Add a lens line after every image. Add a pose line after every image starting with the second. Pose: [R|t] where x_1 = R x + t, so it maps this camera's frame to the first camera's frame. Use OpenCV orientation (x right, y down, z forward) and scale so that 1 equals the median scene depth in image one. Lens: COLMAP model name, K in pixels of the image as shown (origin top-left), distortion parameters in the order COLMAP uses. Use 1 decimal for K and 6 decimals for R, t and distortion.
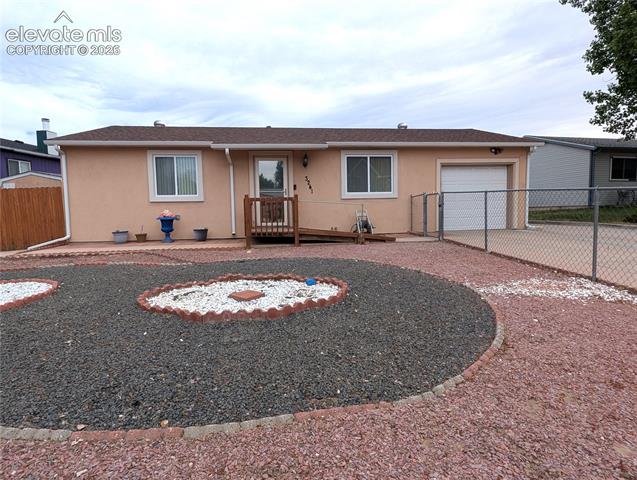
lens RADIAL K [[257.4, 0, 307.5], [0, 257.4, 226.5], [0, 0, 1]] dist [0.000816, -0.000120]
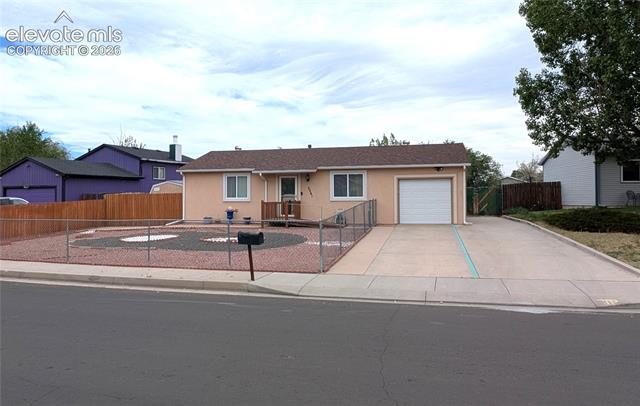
lens RADIAL K [[241.2, 0, 320.6], [0, 241.2, 204.6], [0, 0, 1]] dist [0.001035, 0.000016]
pose [[0.971941, 0.016419, -0.234650, 0.428674], [-0.029547, 0.998182, -0.052541, -0.005825], [0.233360, 0.058001, 0.970659, -0.455964]]
